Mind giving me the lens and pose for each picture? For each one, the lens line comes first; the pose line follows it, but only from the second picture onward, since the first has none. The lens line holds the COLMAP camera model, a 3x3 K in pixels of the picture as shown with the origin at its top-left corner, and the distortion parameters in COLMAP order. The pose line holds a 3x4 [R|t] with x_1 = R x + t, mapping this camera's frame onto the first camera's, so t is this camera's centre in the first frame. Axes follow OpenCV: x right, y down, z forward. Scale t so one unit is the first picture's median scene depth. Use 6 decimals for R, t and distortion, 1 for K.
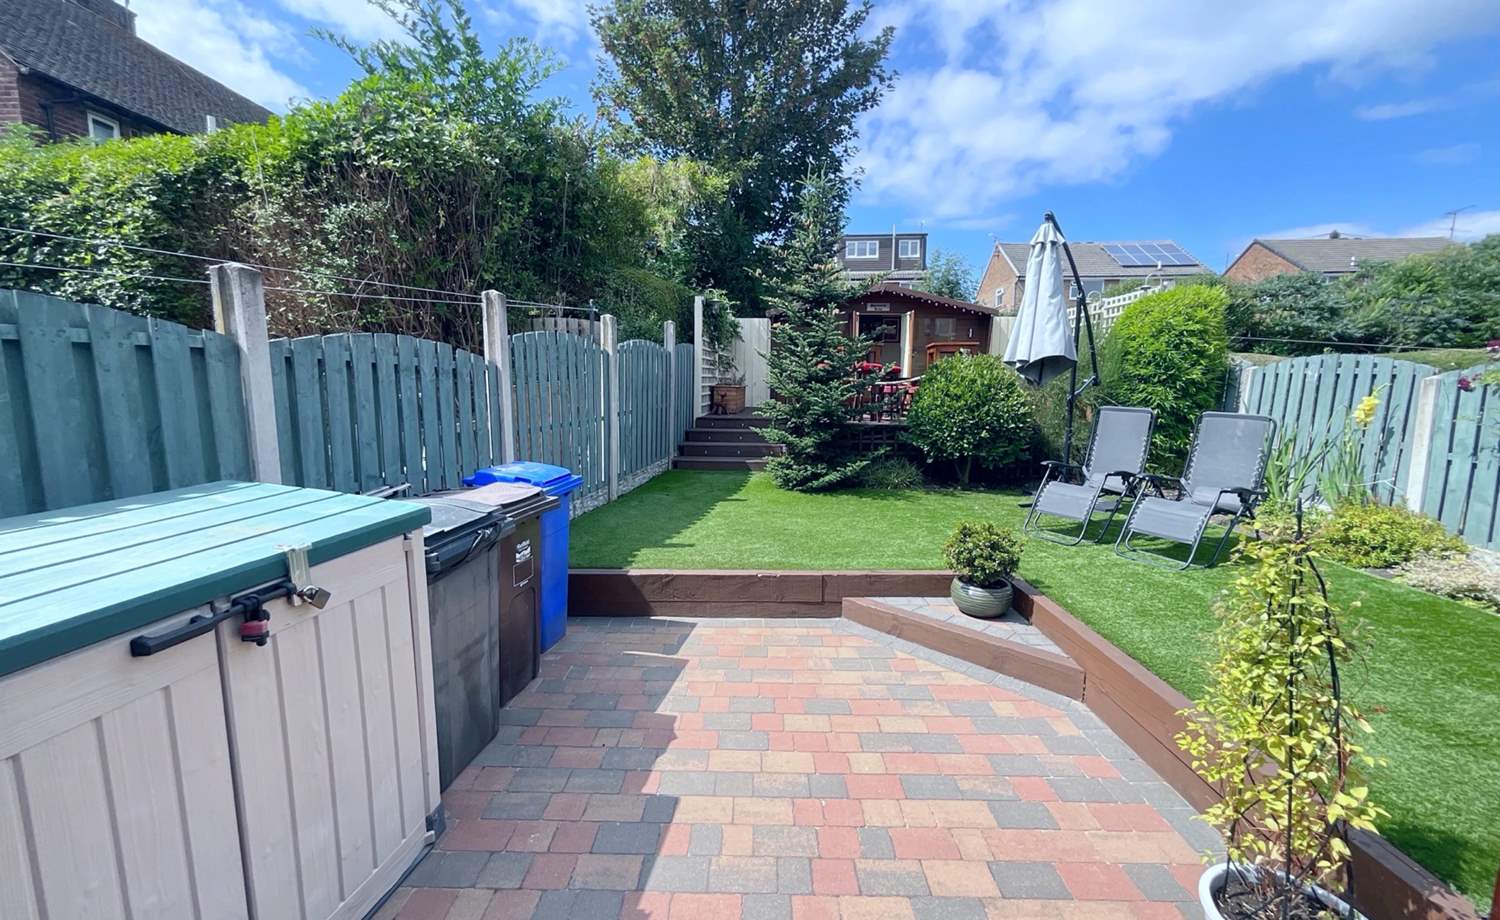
lens RADIAL K [[610.2, 0, 755.5], [0, 610.2, 462.5], [0, 0, 1]] dist [-0.000287, 0.000320]
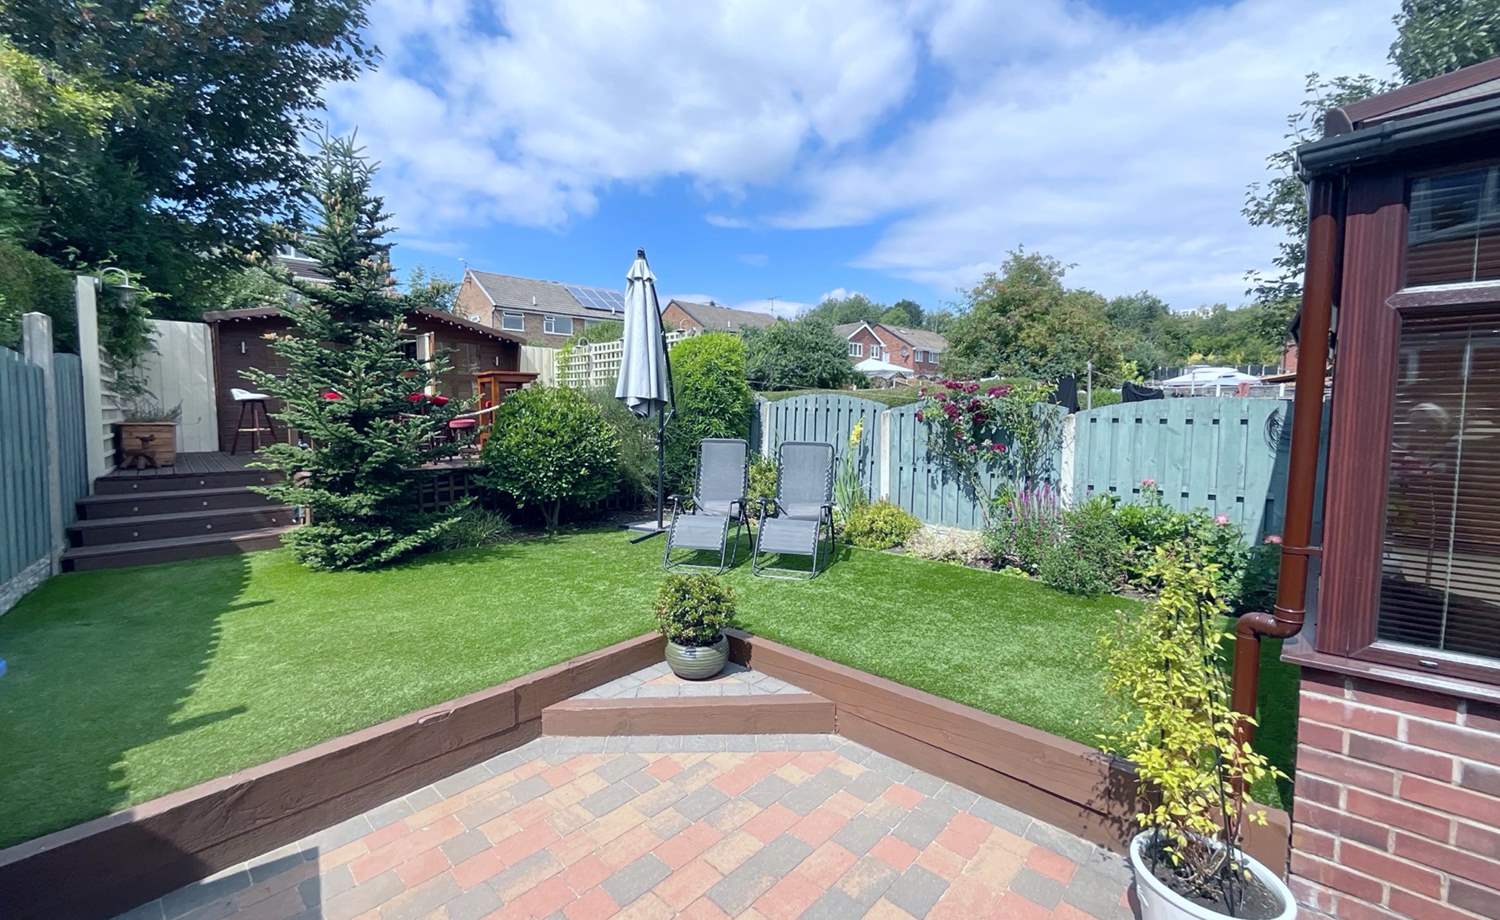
lens RADIAL K [[610.2, 0, 745.5], [0, 610.2, 459.5], [0, 0, 1]] dist [-0.000287, 0.000320]
pose [[0.682725, -0.063458, 0.727914, -0.128801], [0.099453, 0.995021, -0.006535, -0.032876], [-0.723875, 0.076855, 0.685637, 0.172161]]
